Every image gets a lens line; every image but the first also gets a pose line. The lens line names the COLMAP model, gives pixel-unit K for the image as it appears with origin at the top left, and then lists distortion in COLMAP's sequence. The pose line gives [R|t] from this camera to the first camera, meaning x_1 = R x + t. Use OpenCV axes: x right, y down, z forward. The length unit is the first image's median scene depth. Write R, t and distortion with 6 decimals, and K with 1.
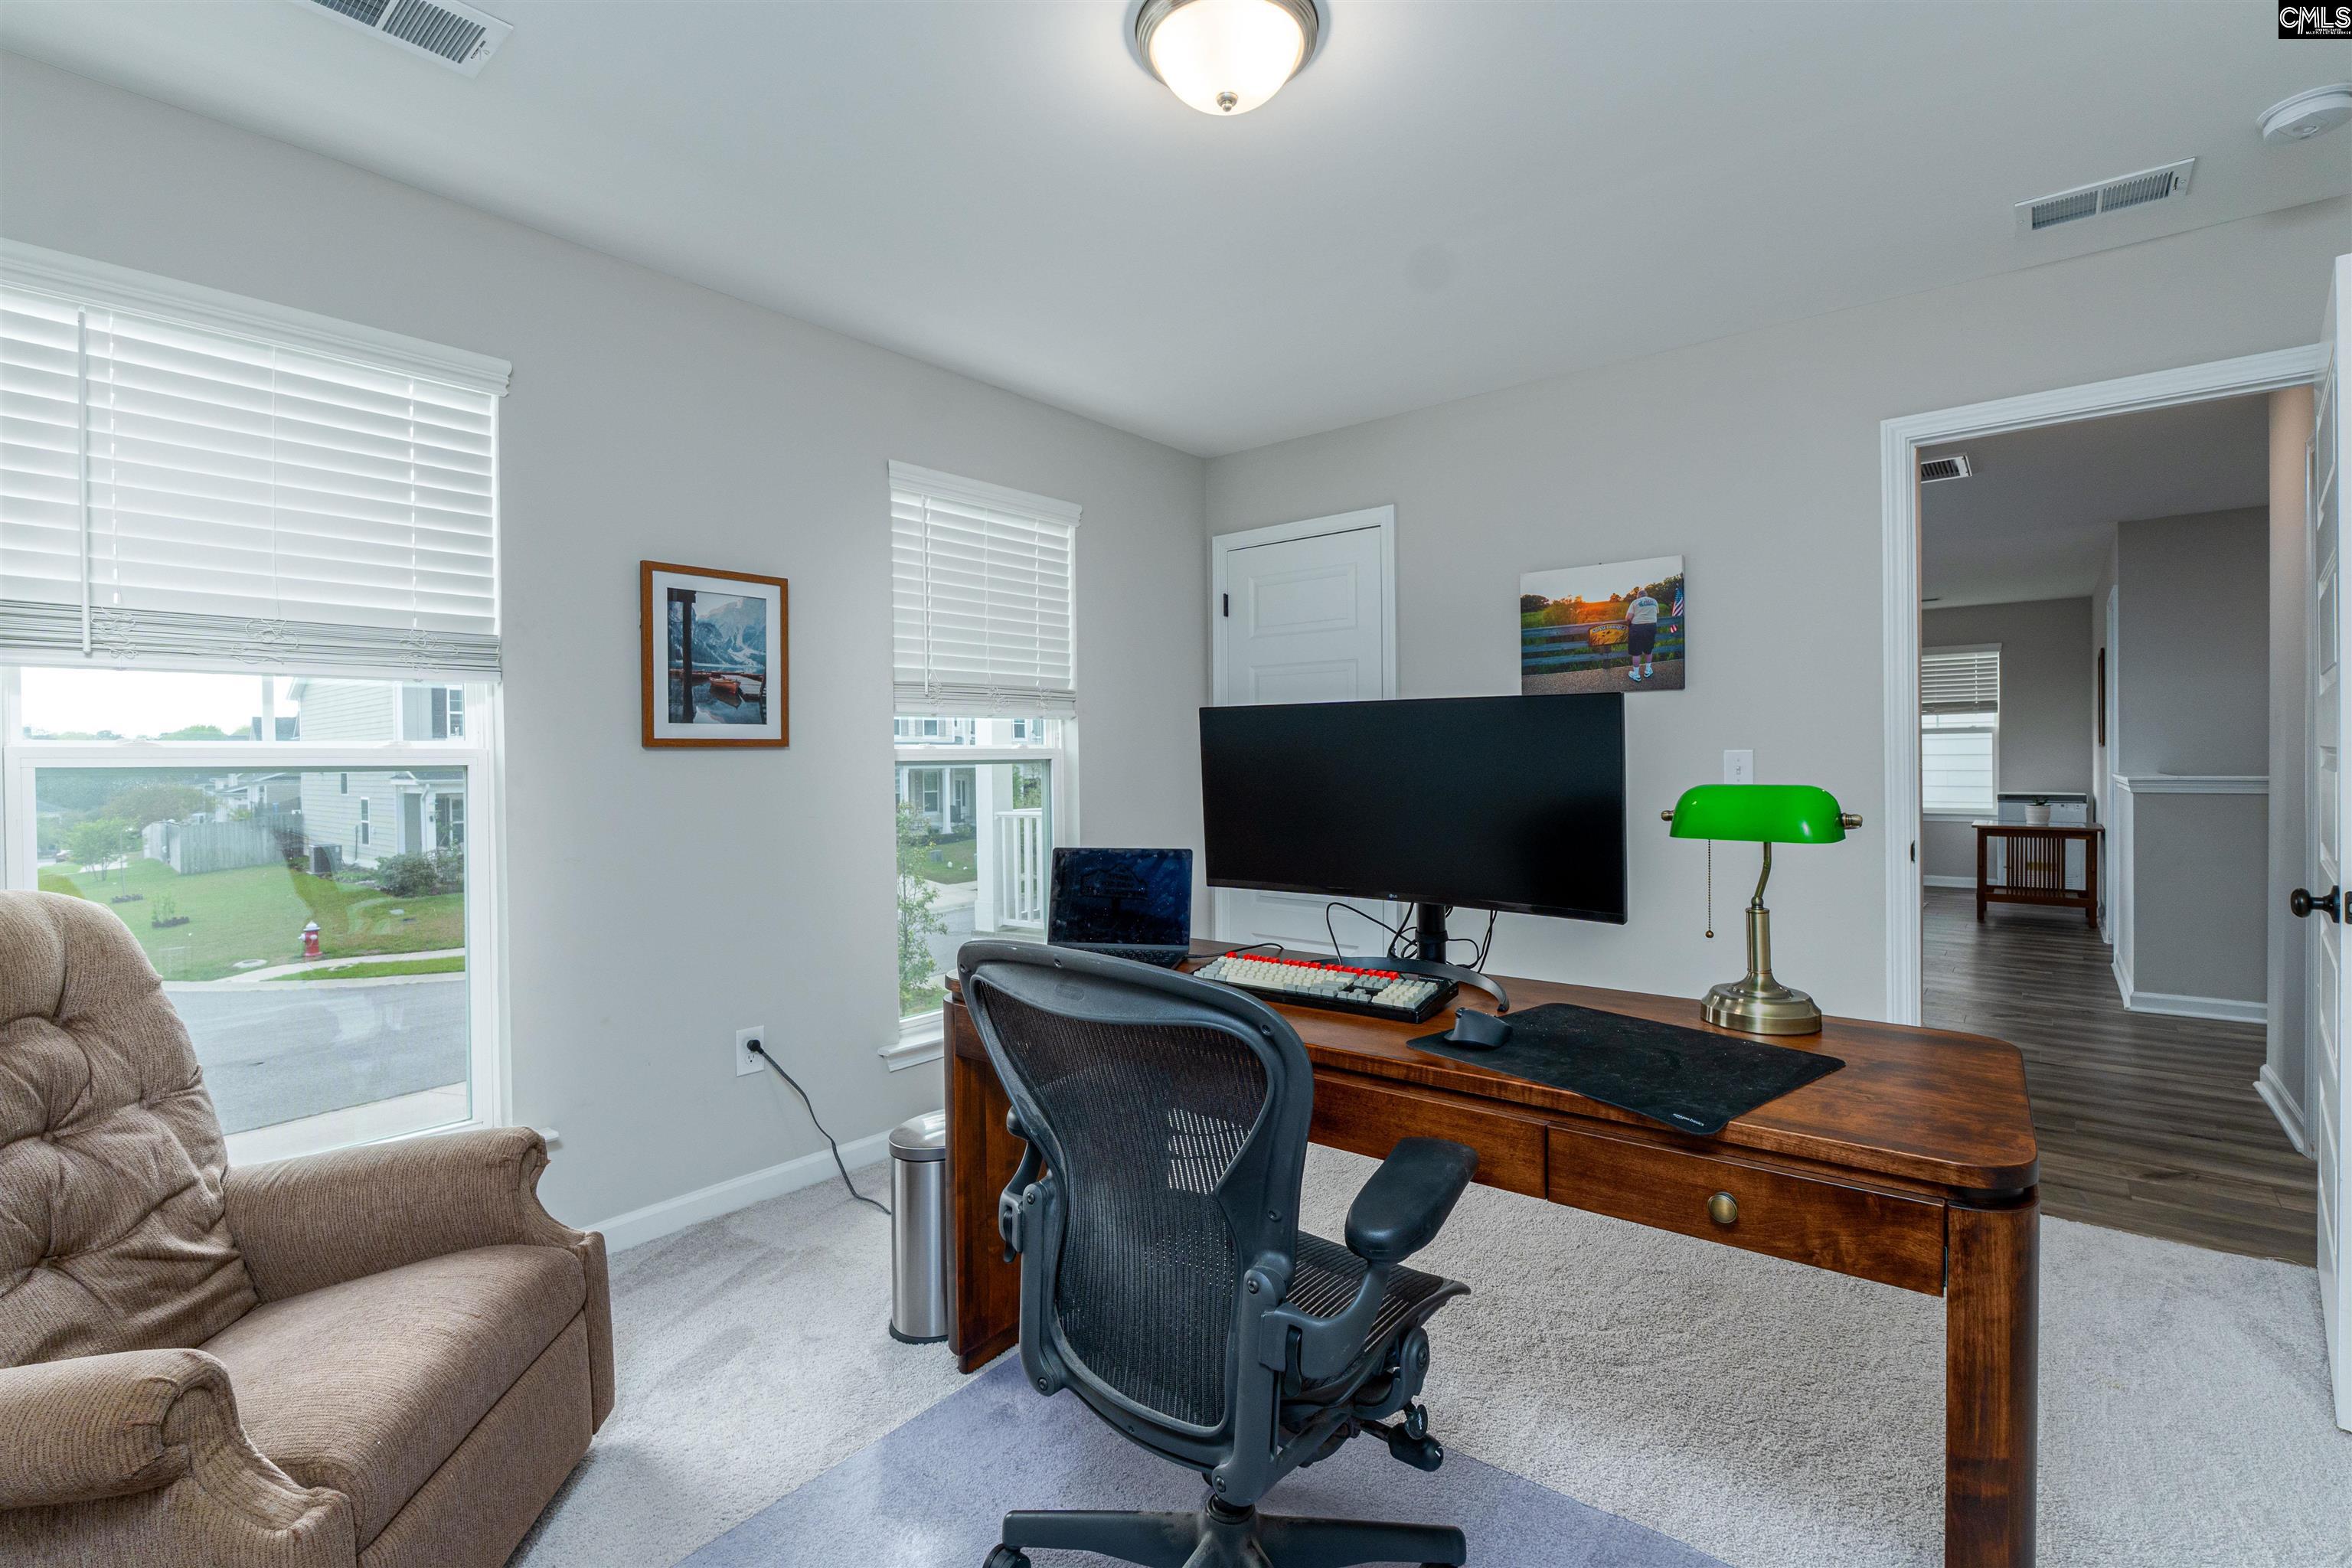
lens RADIAL K [[1044.7, 0, 1169.6], [0, 1044.7, 758.0], [0, 0, 1]] dist [-0.000145, -0.000110]
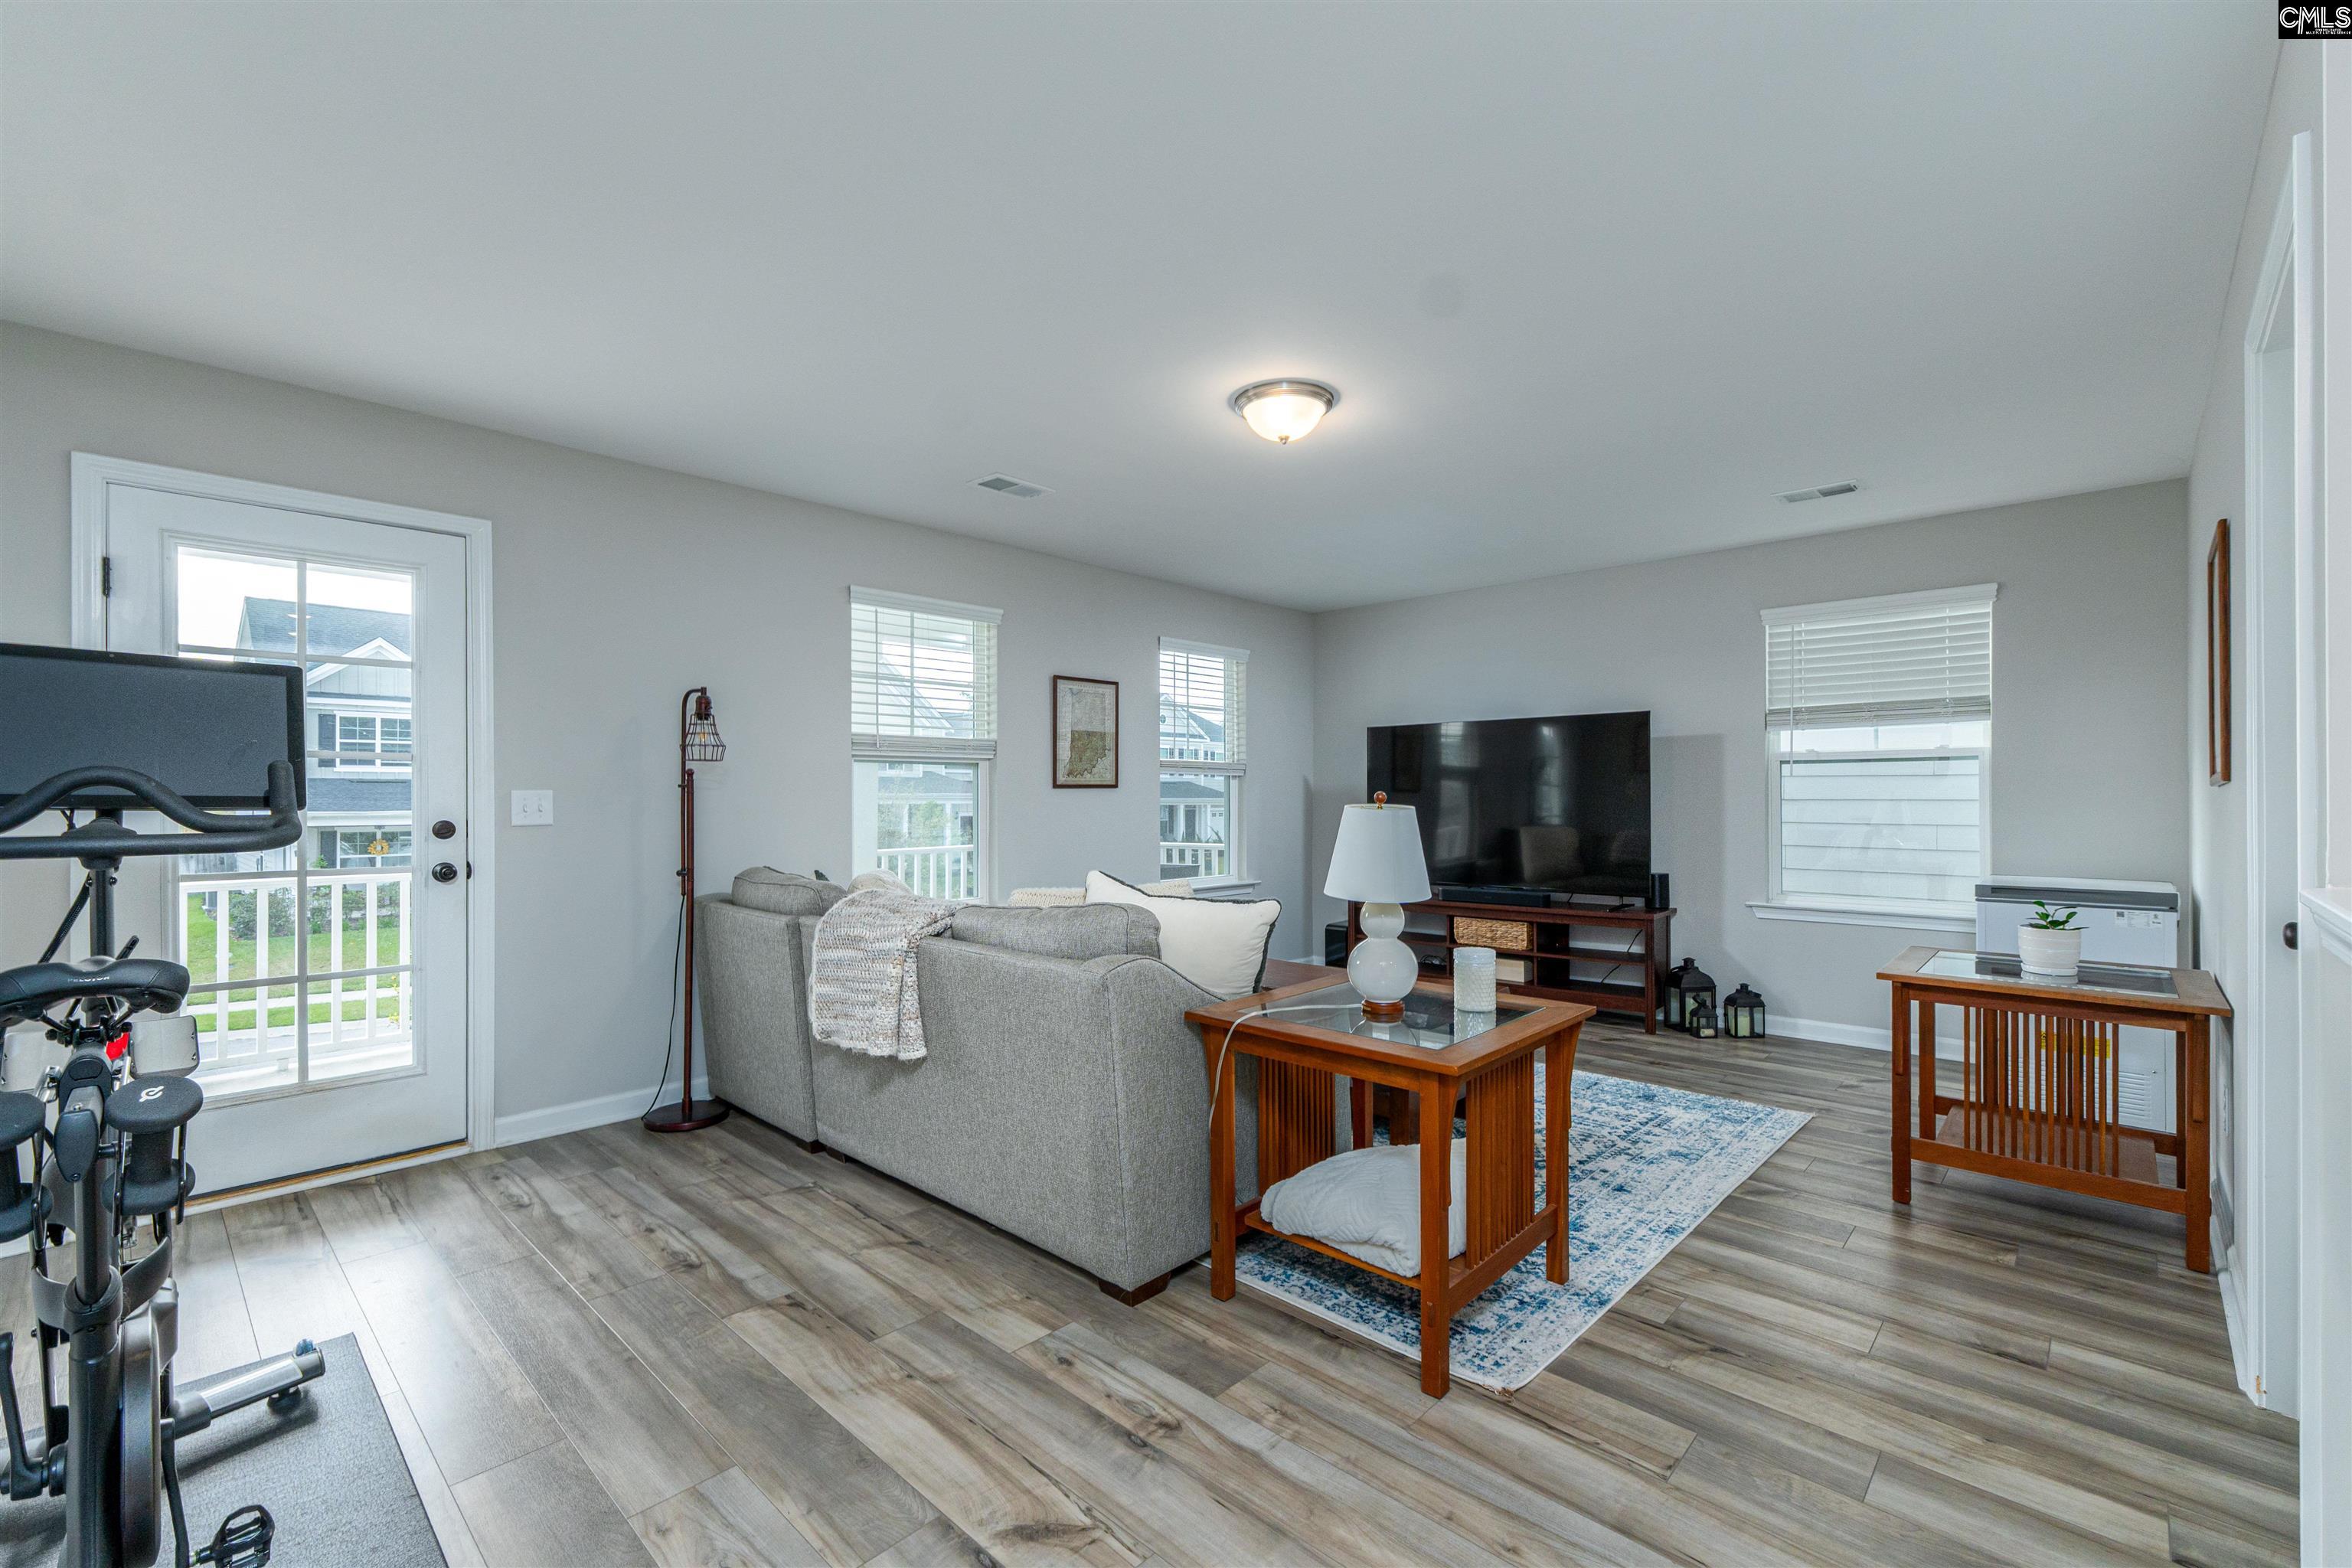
lens RADIAL K [[998.7, 0, 1176.0], [0, 998.7, 784.0], [0, 0, 1]] dist [0.018222, 0.000260]
pose [[0.998354, 0.007698, -0.056829, 0.413414], [-0.008279, 0.999916, -0.009999, -0.003535], [0.056748, 0.010453, 0.998334, 0.471166]]
